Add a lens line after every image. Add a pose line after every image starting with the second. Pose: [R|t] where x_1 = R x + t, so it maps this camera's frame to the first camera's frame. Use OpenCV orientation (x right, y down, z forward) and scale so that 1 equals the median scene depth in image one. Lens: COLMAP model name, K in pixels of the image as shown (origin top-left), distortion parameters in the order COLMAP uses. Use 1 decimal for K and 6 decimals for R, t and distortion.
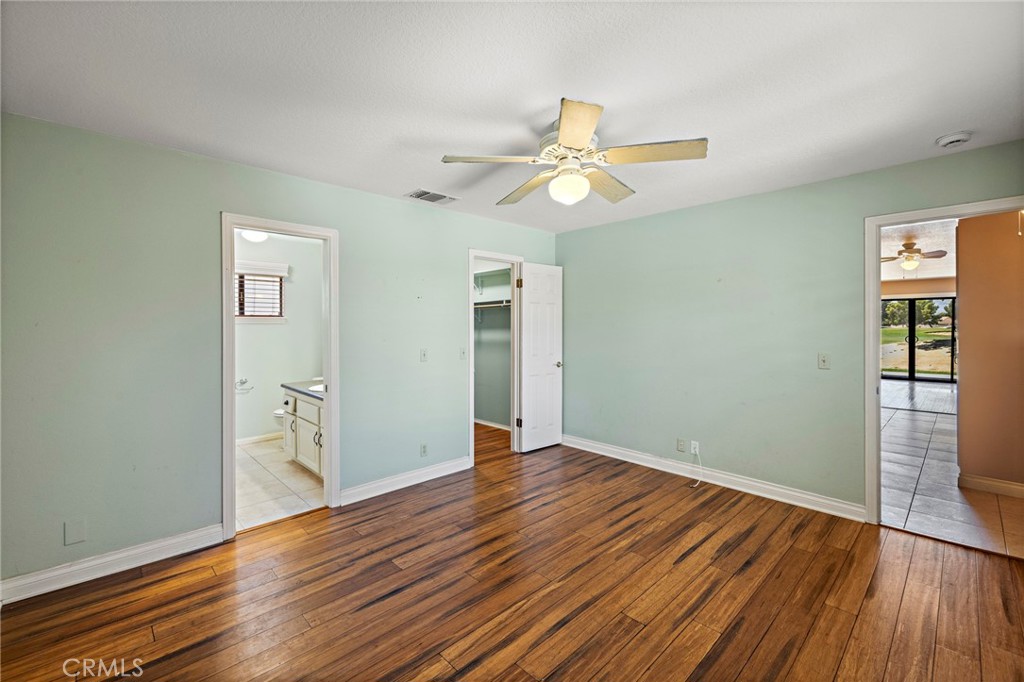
lens RADIAL K [[429.7, 0, 506.0], [0, 429.7, 333.8], [0, 0, 1]] dist [-0.003445, 0.000139]
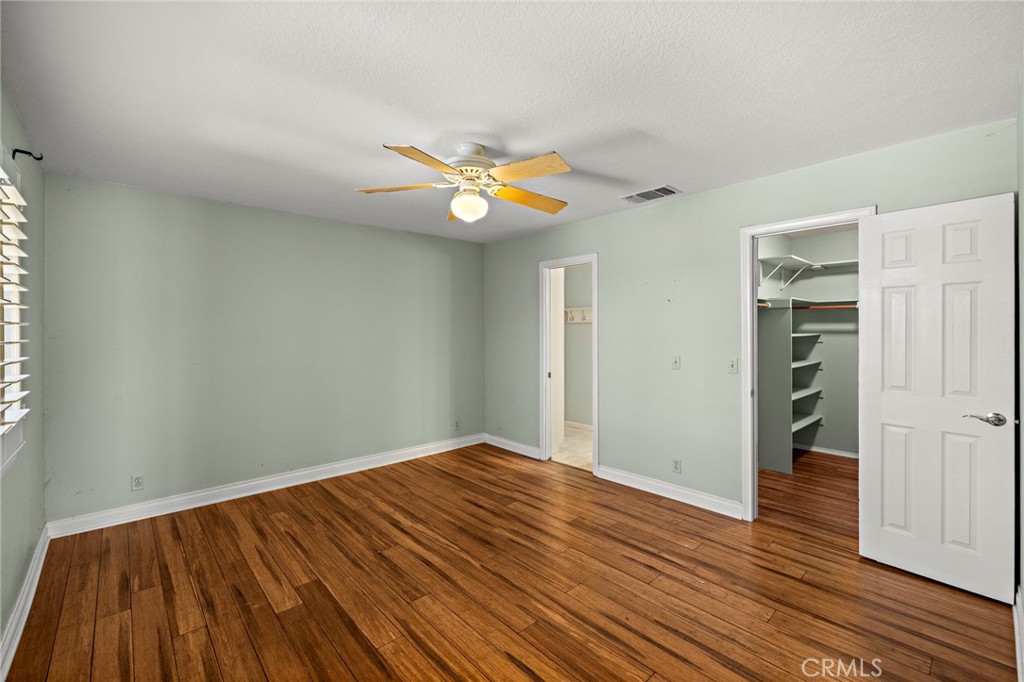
lens RADIAL K [[429.7, 0, 506.1], [0, 429.7, 333.1], [0, 0, 1]] dist [-0.003445, 0.000139]
pose [[-0.018715, 0.011626, -0.999757, 1.079132], [-0.017903, 0.999768, 0.011962, -0.026377], [0.999665, 0.018122, -0.018503, 0.957450]]
